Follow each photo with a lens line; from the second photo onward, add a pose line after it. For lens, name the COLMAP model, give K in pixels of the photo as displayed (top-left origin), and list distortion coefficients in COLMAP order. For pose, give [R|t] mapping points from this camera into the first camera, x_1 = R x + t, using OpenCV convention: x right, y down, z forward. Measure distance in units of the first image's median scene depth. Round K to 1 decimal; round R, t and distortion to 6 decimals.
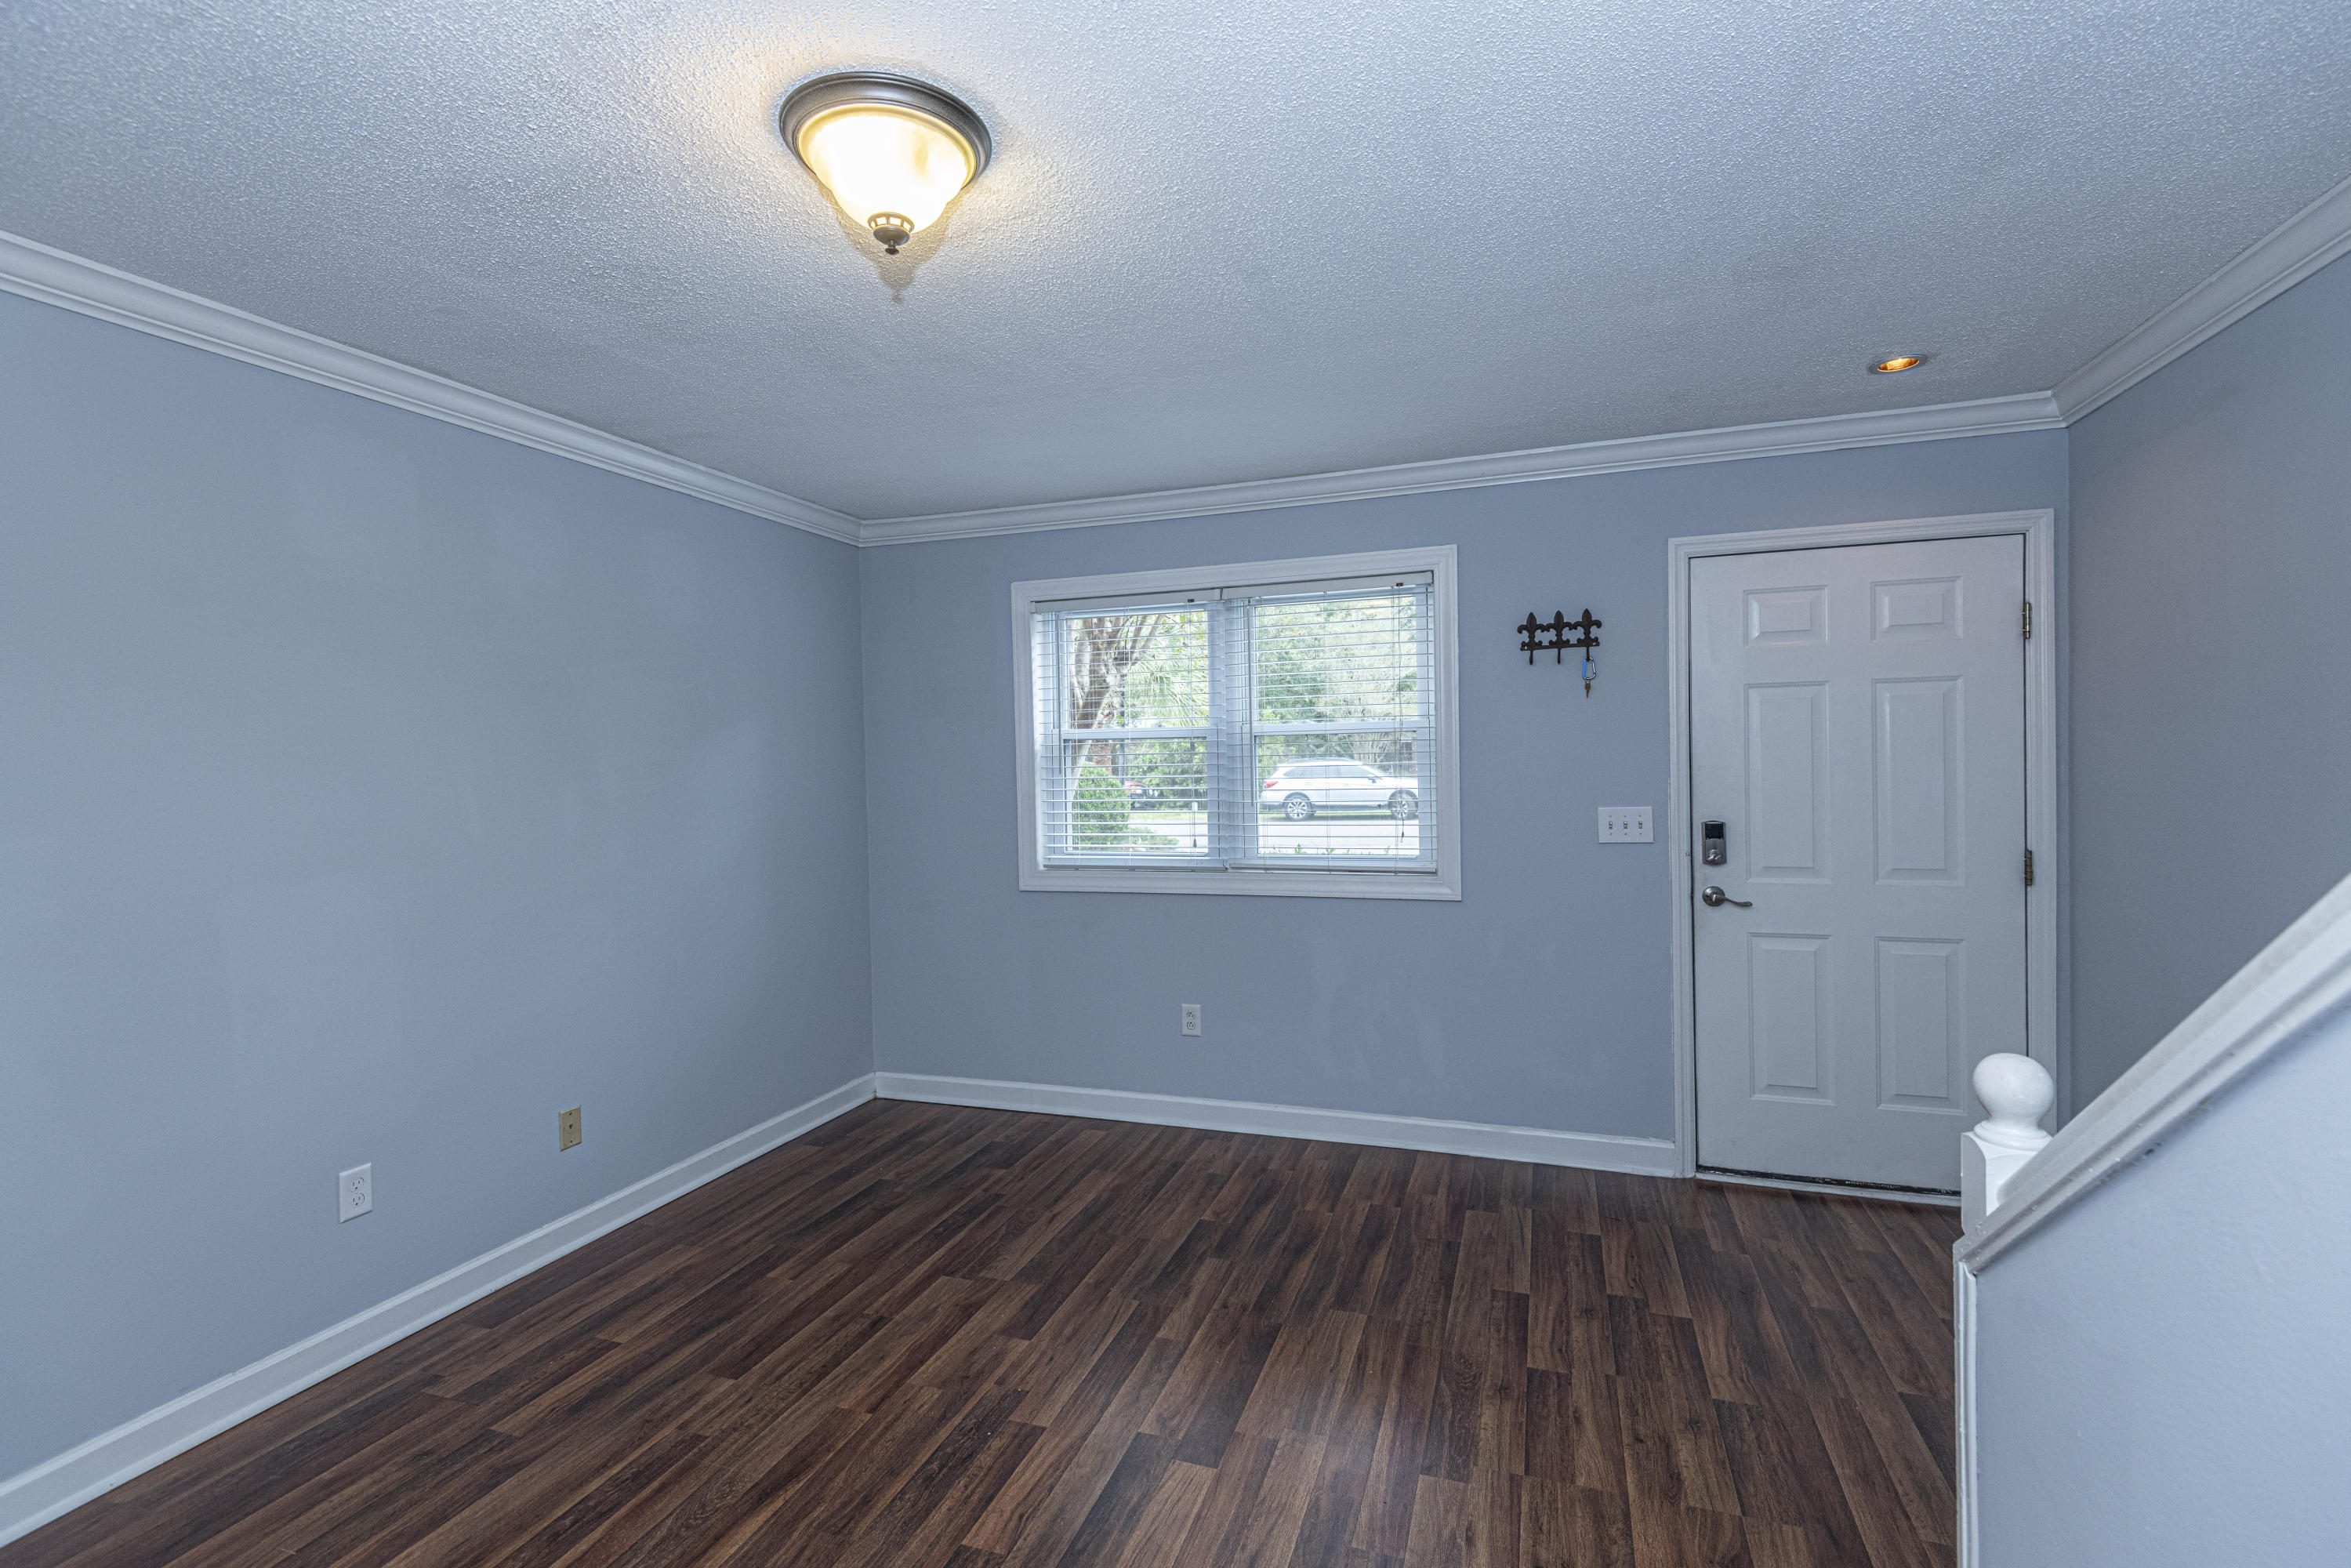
lens RADIAL K [[1055.3, 0, 1185.1], [0, 1055.3, 769.2], [0, 0, 1]] dist [0.016895, -0.013083]
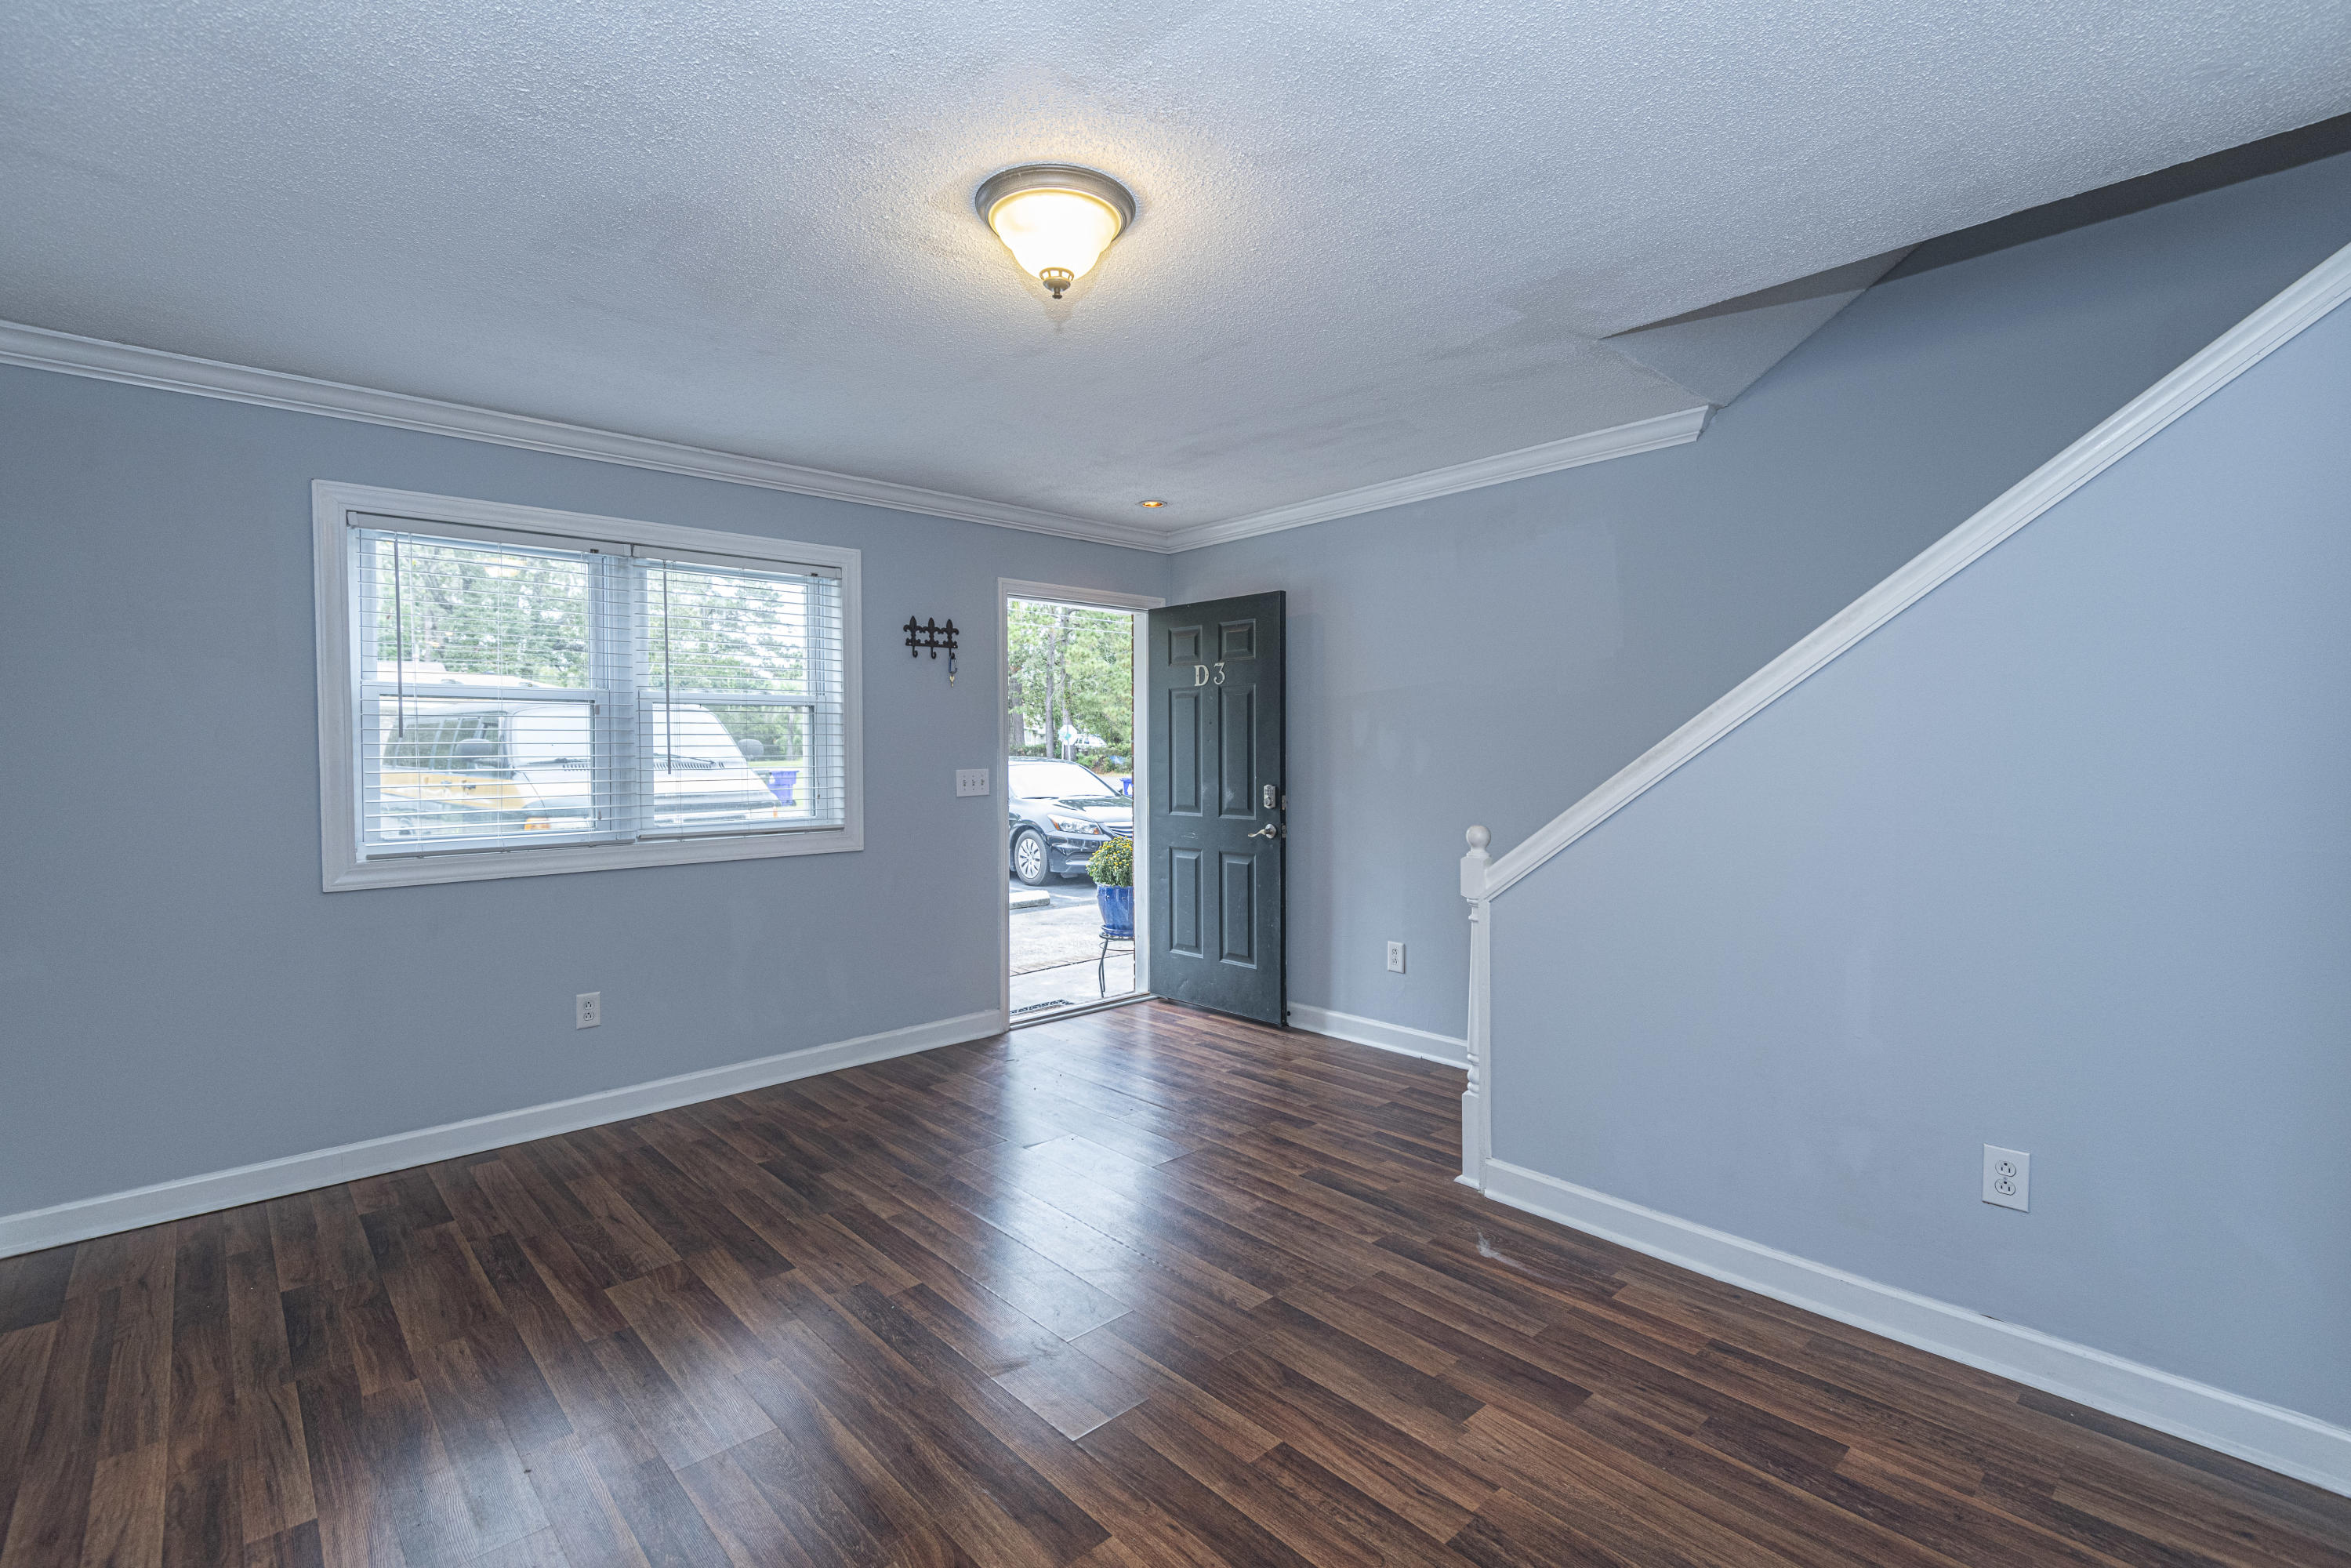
lens RADIAL K [[1055.3, 0, 1189.7], [0, 1055.3, 766.1], [0, 0, 1]] dist [0.016895, -0.013083]
pose [[0.471709, 0.001670, 0.881753, -0.767559], [0.008571, 0.999942, -0.006480, 0.050747], [-0.881713, 0.010614, 0.471668, 0.145065]]
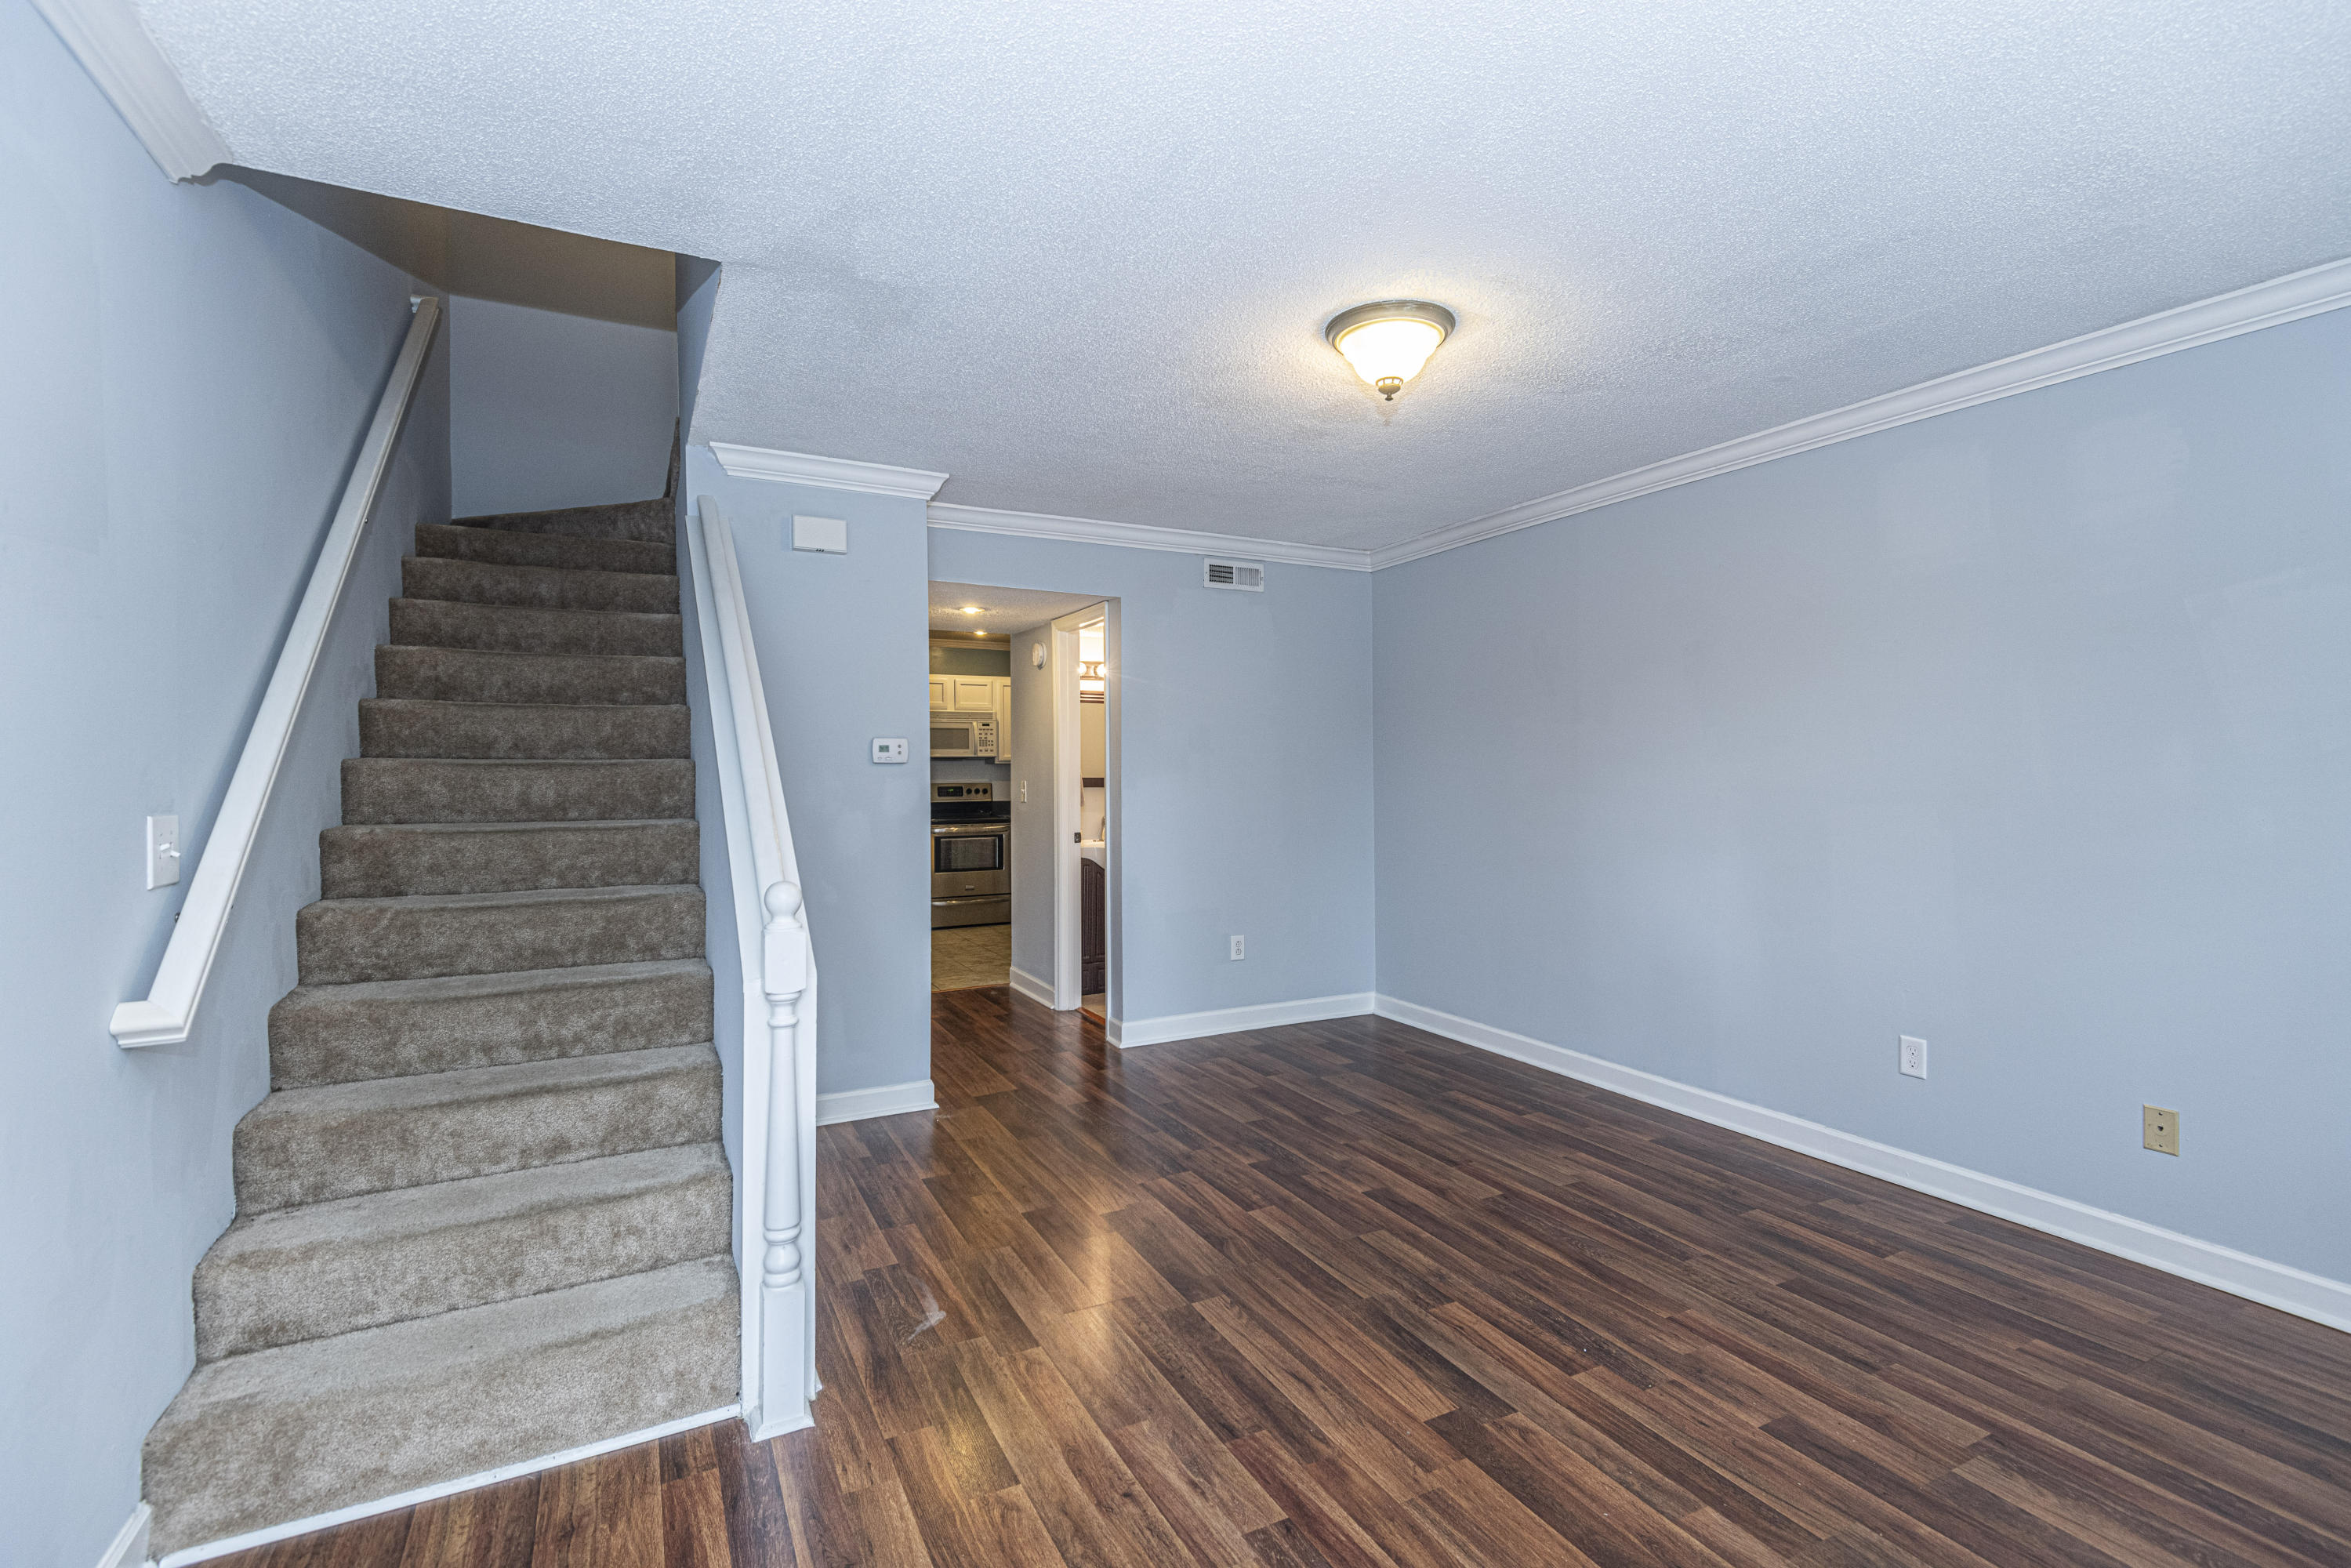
lens RADIAL K [[1055.3, 0, 1177.7], [0, 1055.3, 771.2], [0, 0, 1]] dist [0.016895, -0.013083]
pose [[-0.692379, 0.026835, -0.721035, 0.633286], [0.007287, 0.999517, 0.030203, 0.011550], [0.721498, 0.015658, -0.692240, 1.074086]]
